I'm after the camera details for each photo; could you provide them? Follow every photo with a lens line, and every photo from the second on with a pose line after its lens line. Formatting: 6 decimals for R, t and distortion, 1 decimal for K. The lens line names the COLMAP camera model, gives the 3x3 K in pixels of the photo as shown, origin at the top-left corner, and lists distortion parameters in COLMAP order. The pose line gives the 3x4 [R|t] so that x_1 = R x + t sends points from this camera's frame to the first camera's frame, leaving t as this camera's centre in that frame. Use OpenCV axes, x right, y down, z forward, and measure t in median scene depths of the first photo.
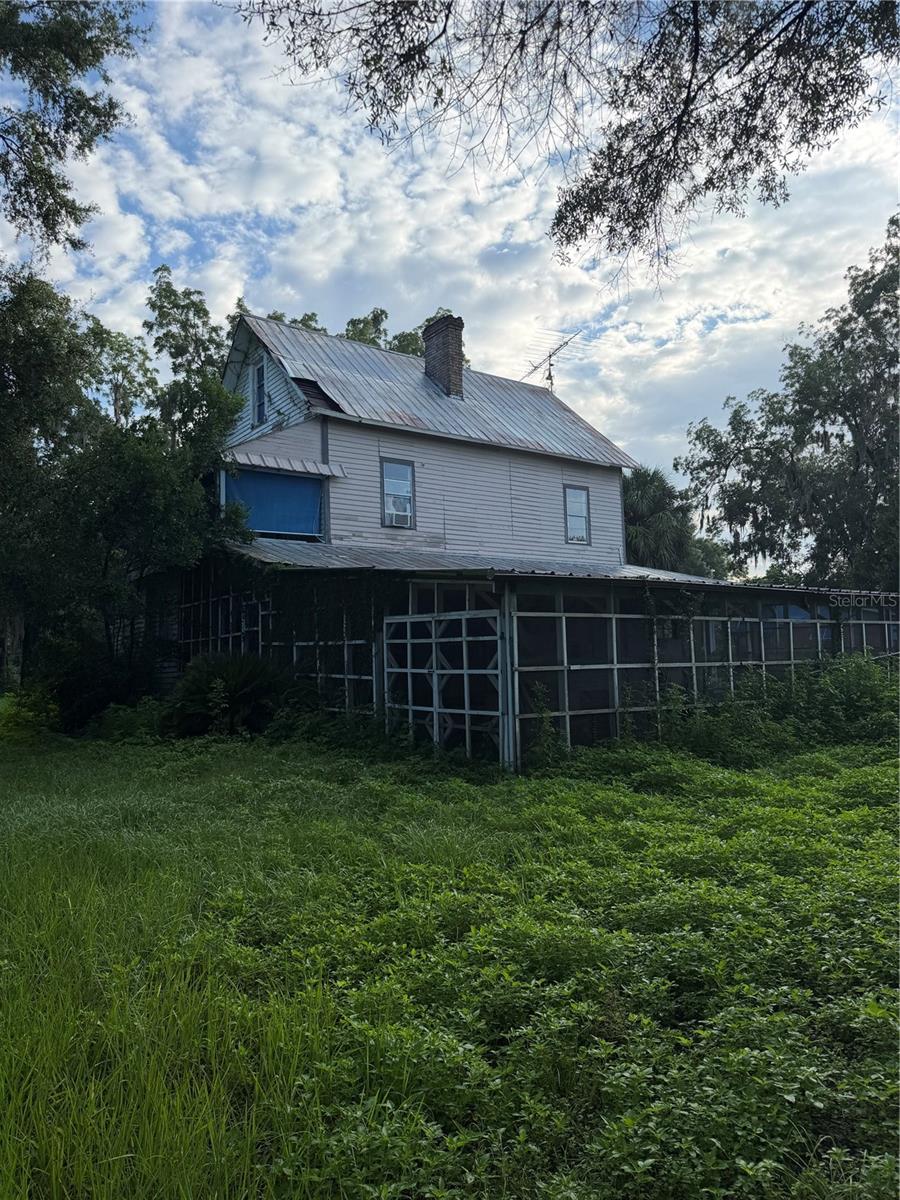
lens RADIAL K [[839.6, 0, 449.9], [0, 839.6, 598.8], [0, 0, 1]] dist [0.000464, -0.000010]
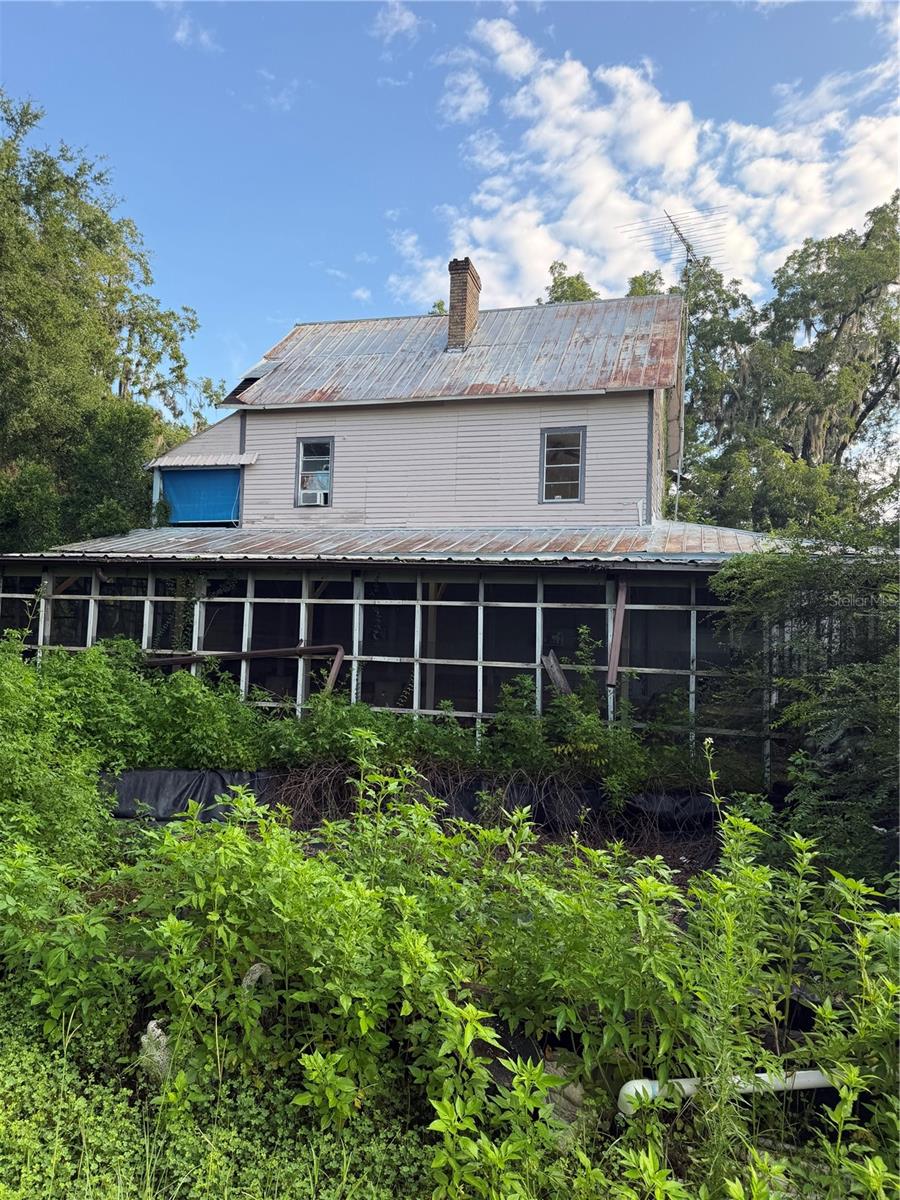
lens RADIAL K [[839.6, 0, 449.9], [0, 839.6, 600.7], [0, 0, 1]] dist [0.000464, -0.000010]
pose [[0.618967, -0.007865, -0.785378, 0.853512], [0.009637, 0.999951, -0.002419, 0.031888], [0.785358, -0.006071, 0.619012, 0.540148]]
